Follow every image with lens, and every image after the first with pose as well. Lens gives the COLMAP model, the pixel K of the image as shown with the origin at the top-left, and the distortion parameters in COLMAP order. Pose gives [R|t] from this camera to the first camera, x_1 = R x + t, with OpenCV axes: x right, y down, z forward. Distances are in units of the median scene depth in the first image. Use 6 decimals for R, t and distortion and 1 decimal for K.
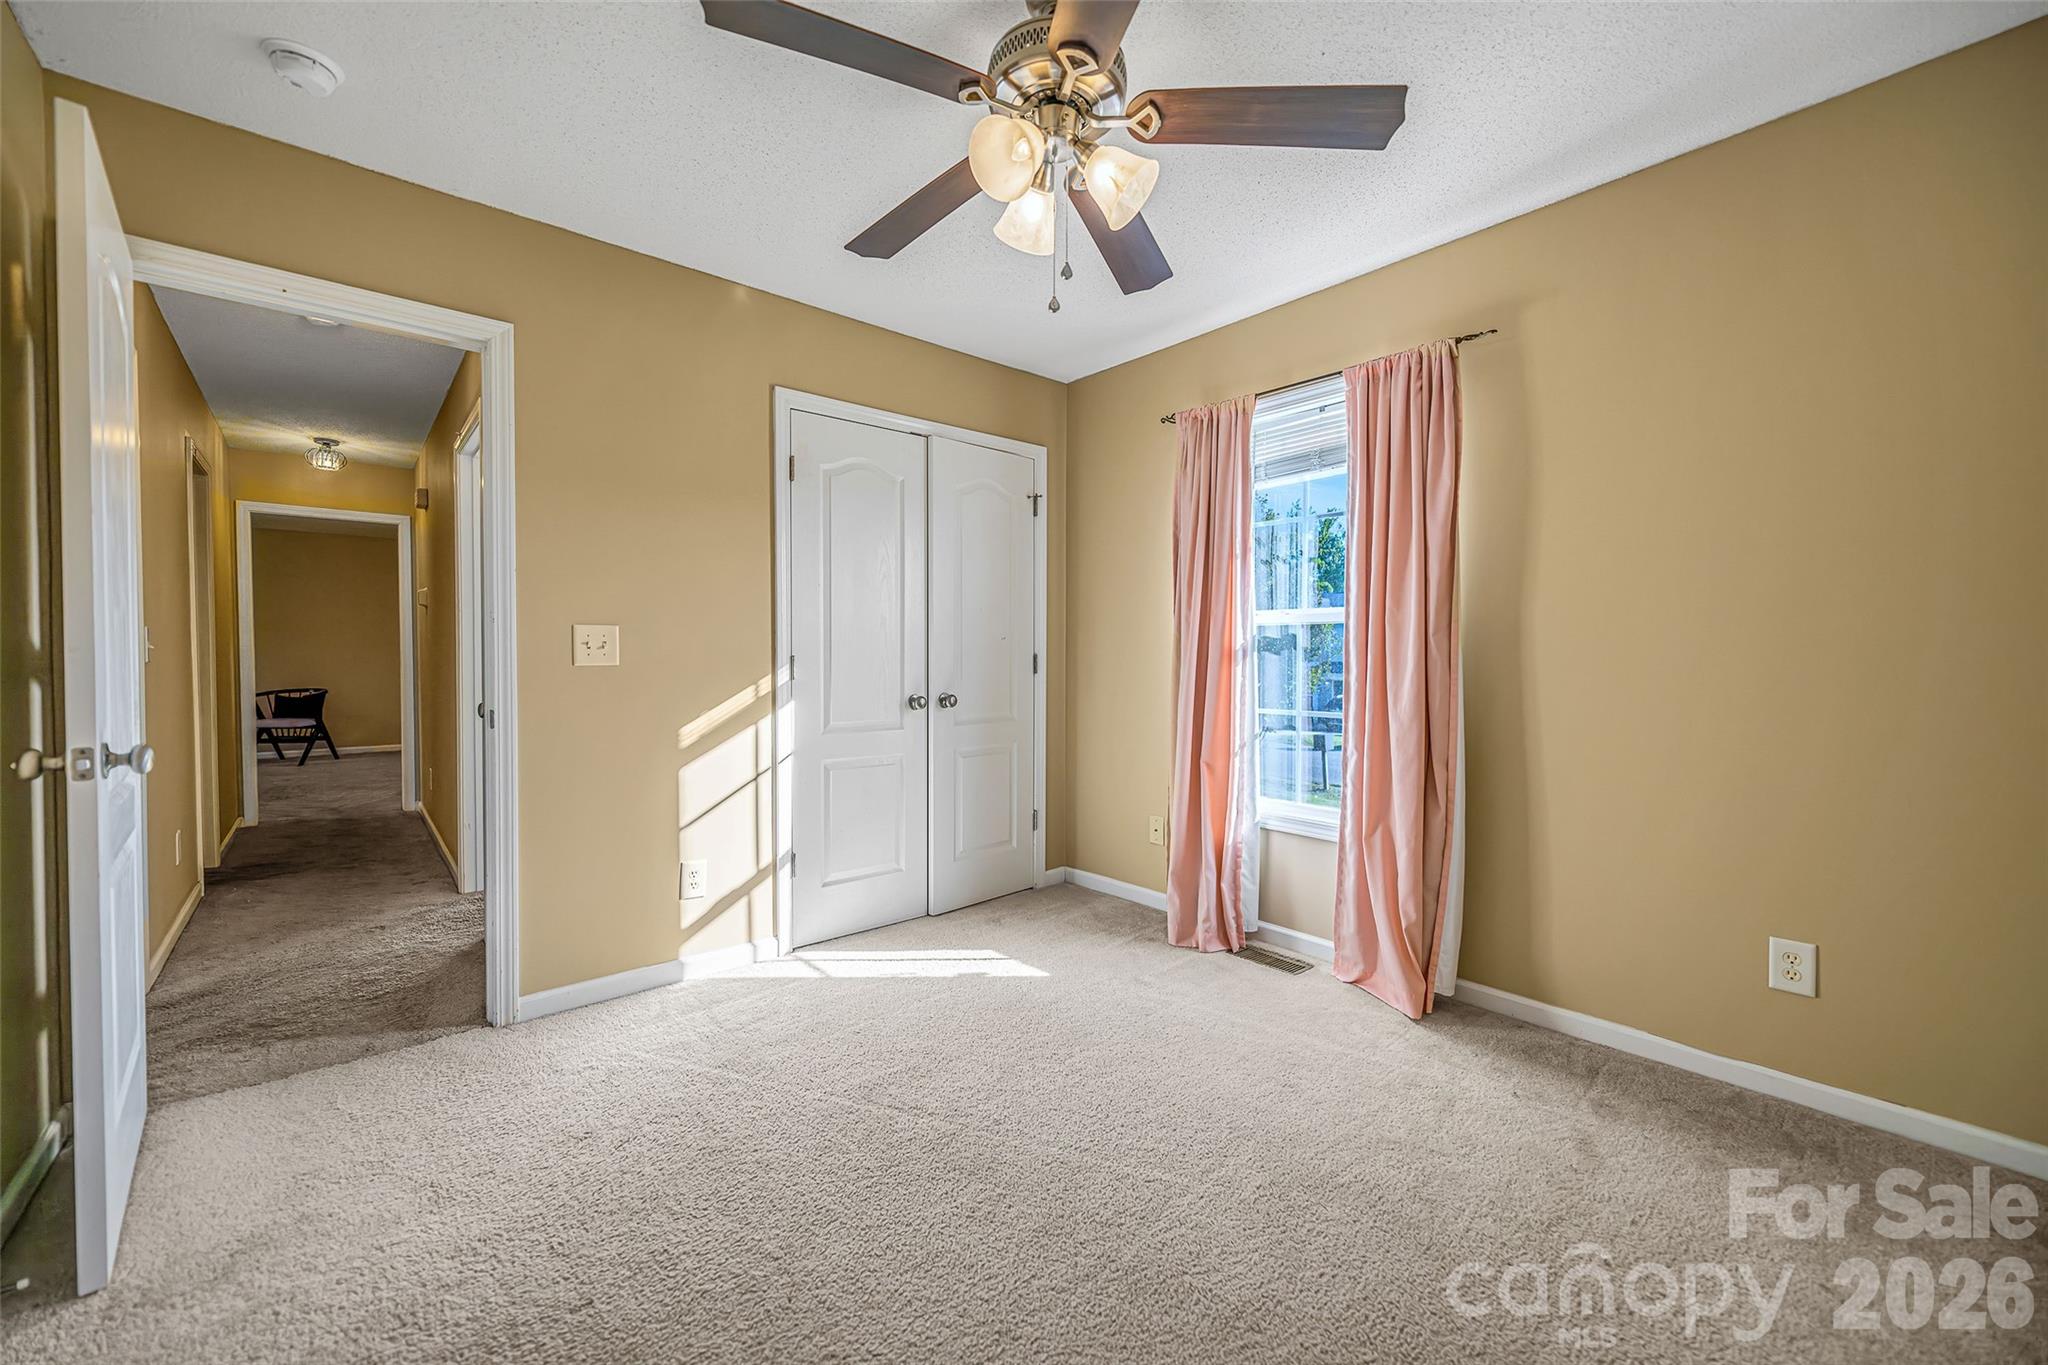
lens RADIAL K [[809.3, 0, 1025.4], [0, 809.3, 675.7], [0, 0, 1]] dist [-0.000139, -0.000027]
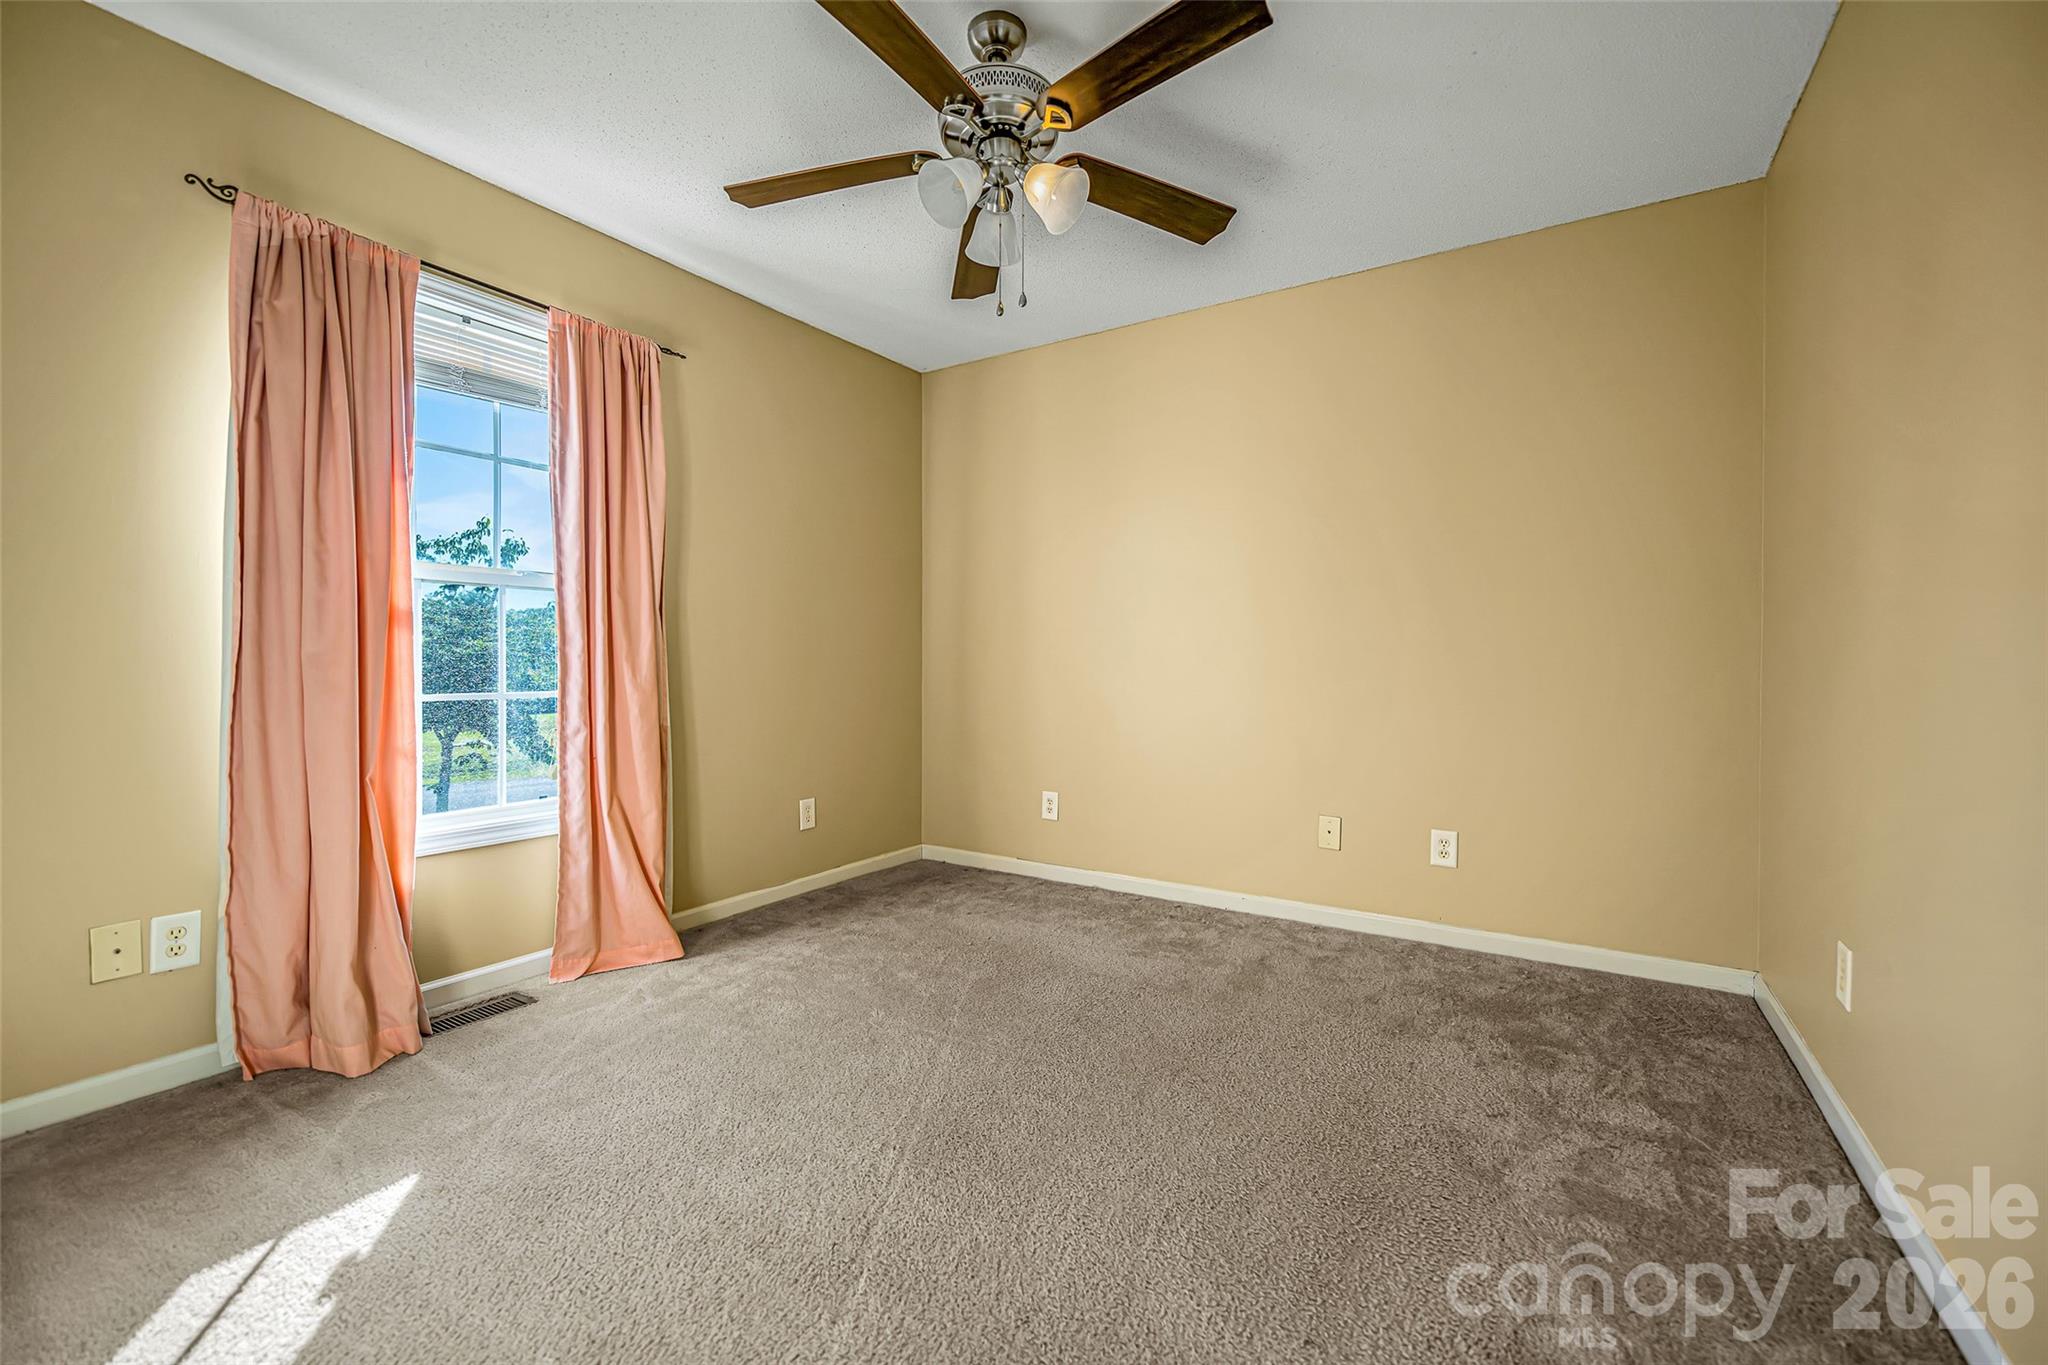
lens RADIAL K [[809.3, 0, 1025.4], [0, 809.3, 675.7], [0, 0, 1]] dist [-0.000139, -0.000027]
pose [[-0.248846, -0.031836, 0.968020, -0.606225], [0.021268, 0.999039, 0.038323, 0.008215], [-0.968309, 0.030125, -0.247930, 0.711619]]
